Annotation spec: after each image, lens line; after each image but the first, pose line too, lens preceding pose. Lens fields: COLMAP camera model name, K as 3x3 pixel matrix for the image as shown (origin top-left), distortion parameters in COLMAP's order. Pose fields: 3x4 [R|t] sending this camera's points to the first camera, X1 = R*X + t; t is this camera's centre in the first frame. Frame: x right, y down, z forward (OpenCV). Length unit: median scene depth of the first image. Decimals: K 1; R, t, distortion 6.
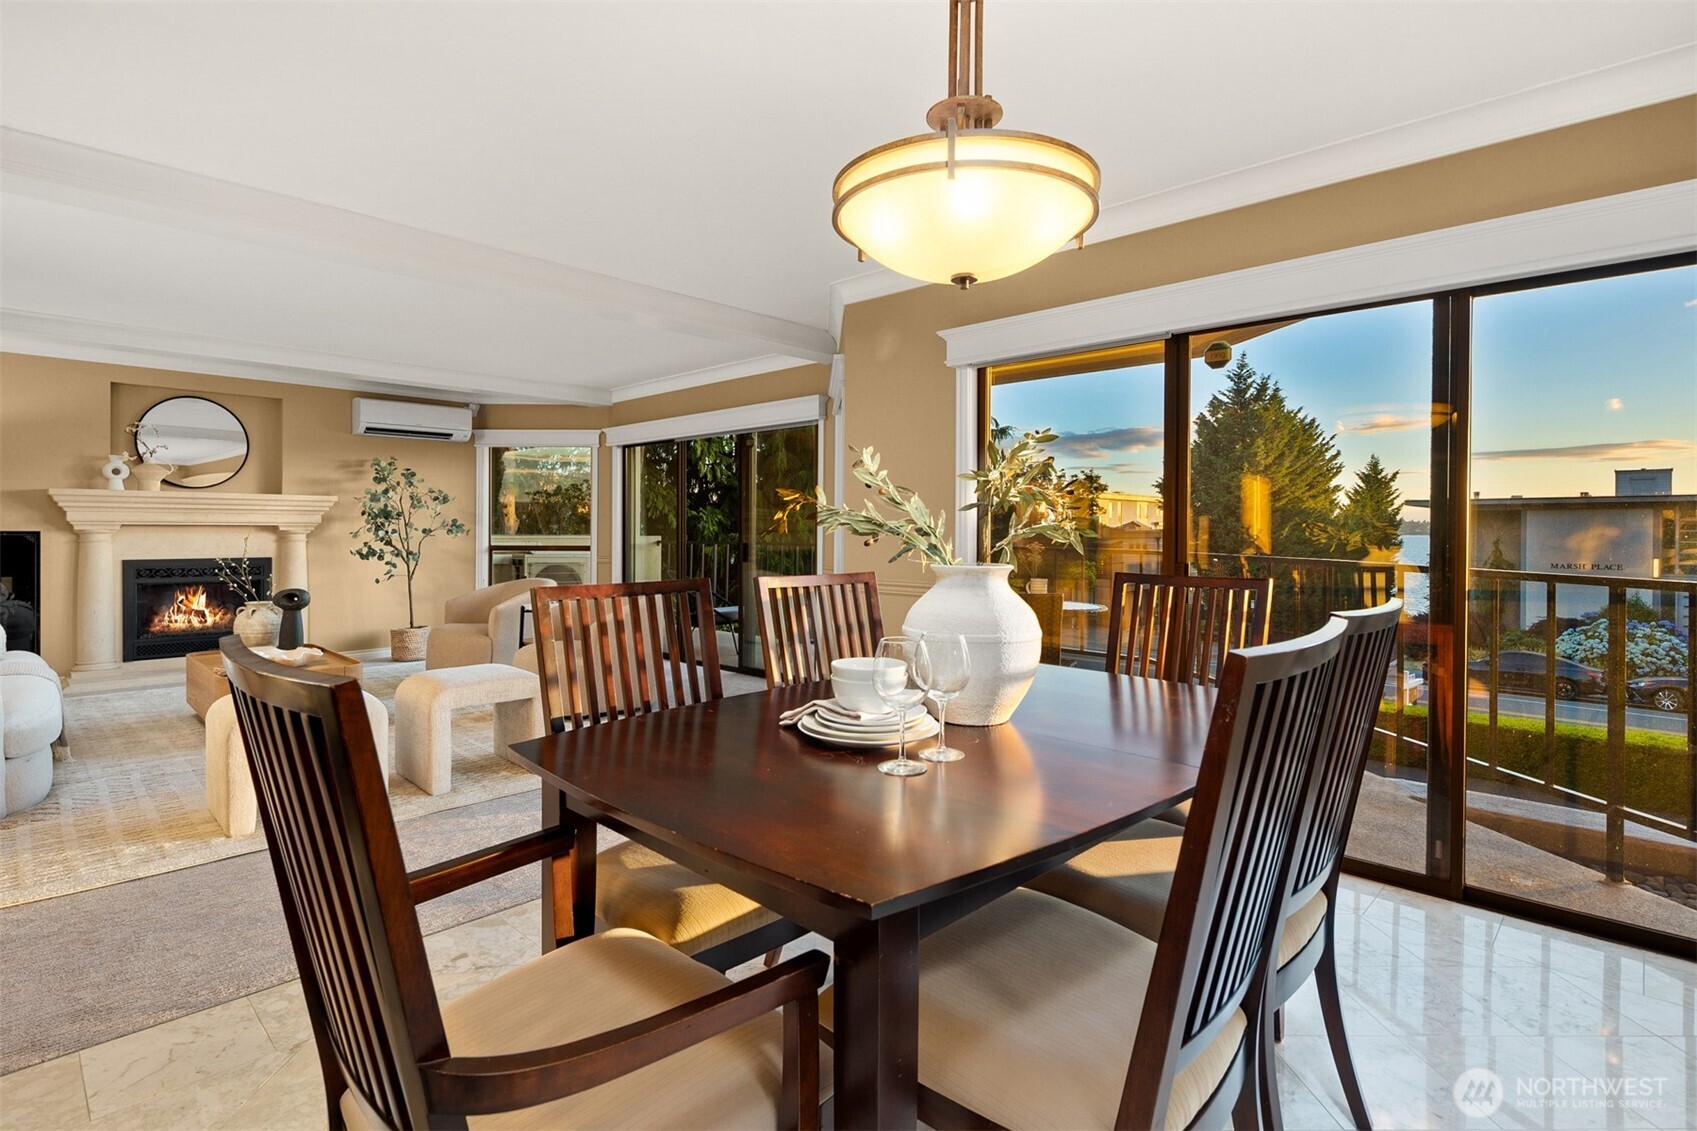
lens RADIAL K [[830.3, 0, 846.4], [0, 830.3, 527.2], [0, 0, 1]] dist [0.002966, -0.003356]
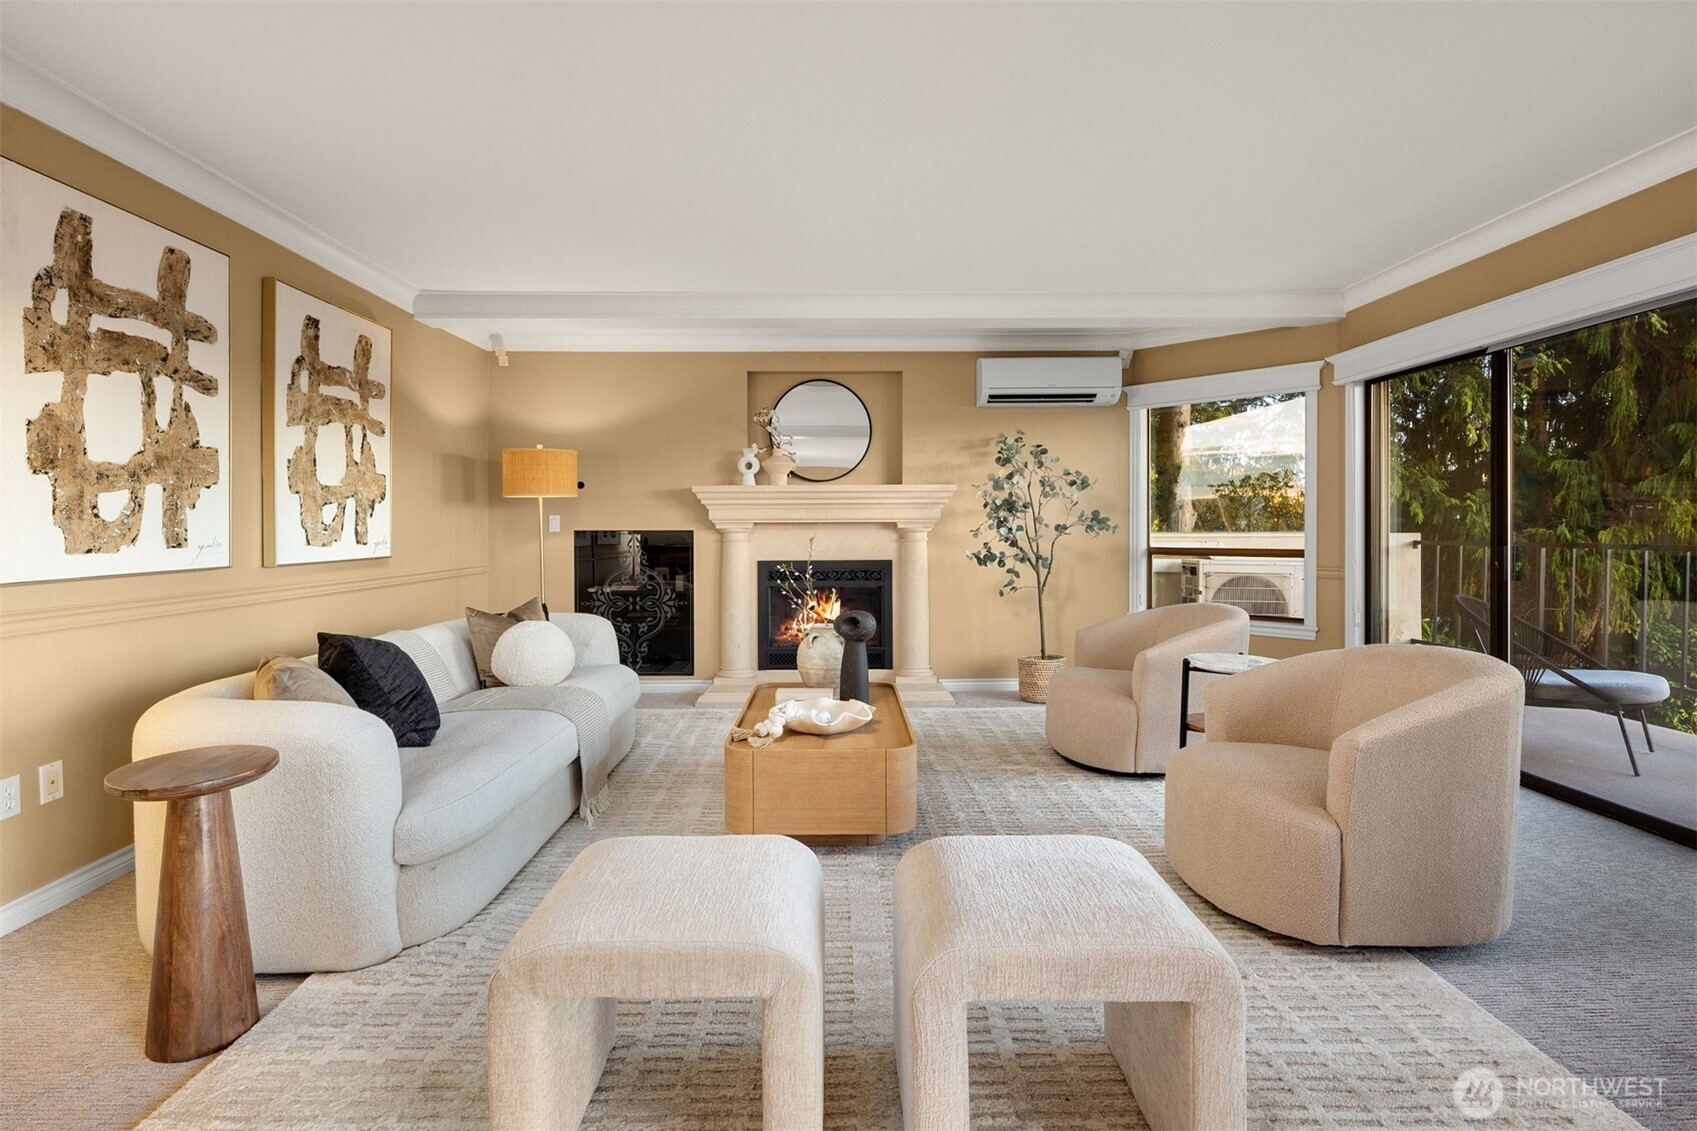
lens RADIAL K [[830.3, 0, 839.7], [0, 830.3, 539.4], [0, 0, 1]] dist [0.002966, -0.003356]
pose [[0.705252, 0.002919, -0.708951, -0.127350], [0.009747, 0.999857, 0.013812, 0.003070], [0.708890, -0.016651, 0.705123, 0.355380]]
